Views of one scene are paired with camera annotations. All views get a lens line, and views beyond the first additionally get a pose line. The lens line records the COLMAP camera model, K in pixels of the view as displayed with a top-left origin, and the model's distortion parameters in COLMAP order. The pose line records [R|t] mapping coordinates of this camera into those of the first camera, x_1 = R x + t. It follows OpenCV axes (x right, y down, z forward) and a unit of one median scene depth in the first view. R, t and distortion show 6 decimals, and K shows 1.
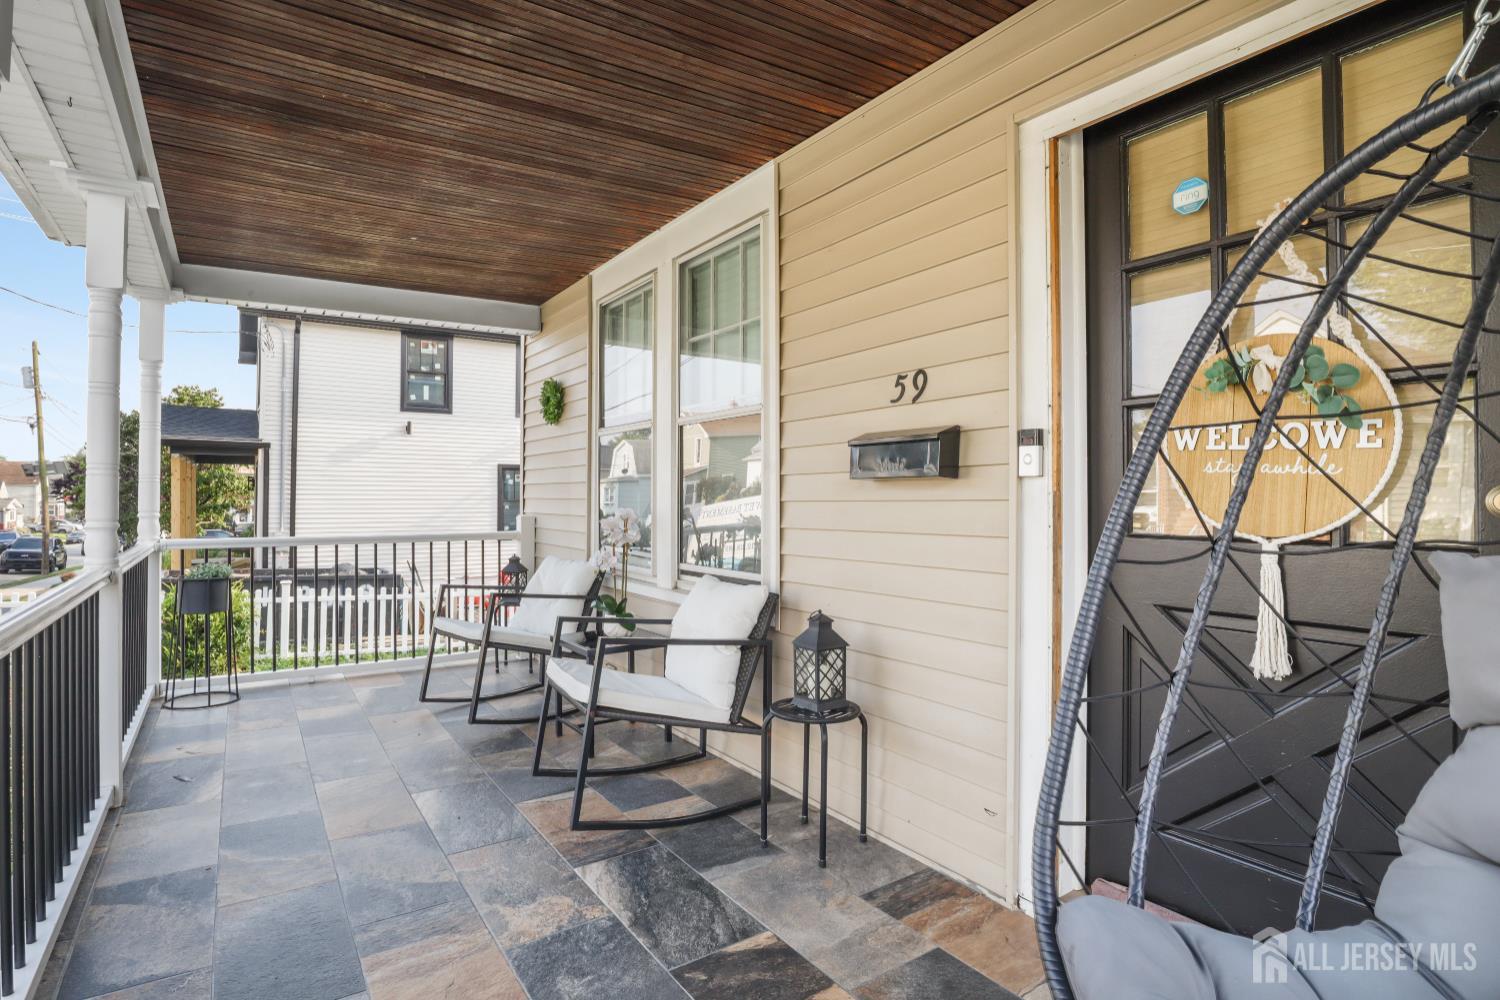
lens RADIAL K [[761.8, 0, 749.1], [0, 761.8, 498.8], [0, 0, 1]] dist [-0.035170, 0.004864]
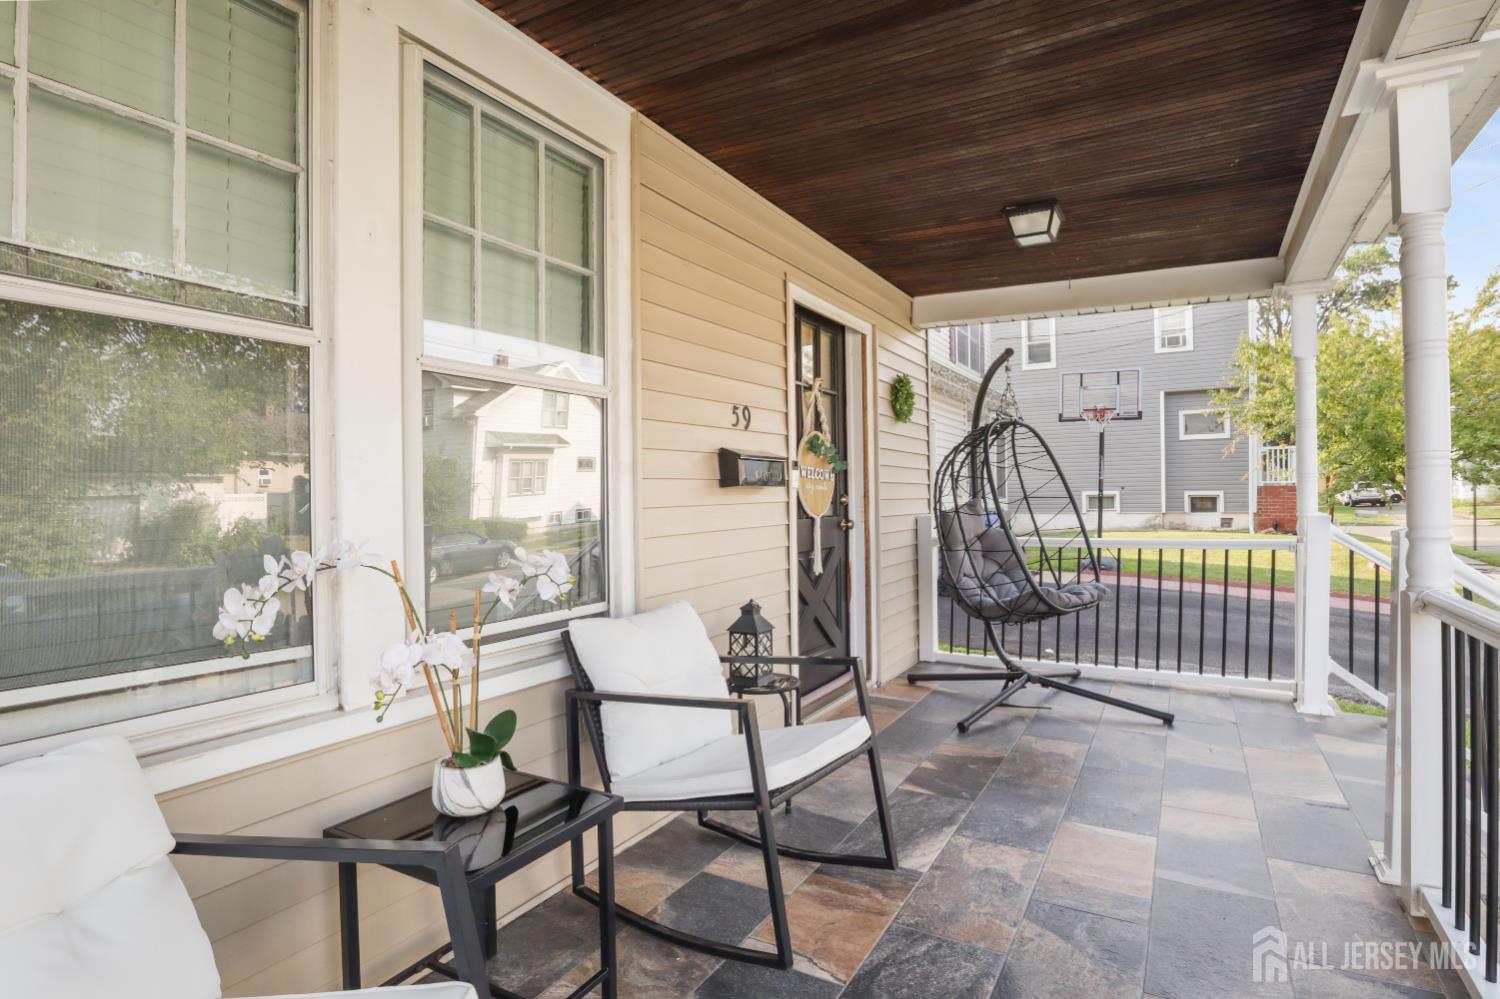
lens RADIAL K [[761.8, 0, 750.0], [0, 761.8, 496.2], [0, 0, 1]] dist [-0.035170, 0.004864]
pose [[-0.433403, 0.003228, 0.901195, -1.054793], [0.011075, 0.999937, 0.001744, -0.013104], [-0.901132, 0.010737, -0.433411, 1.668799]]
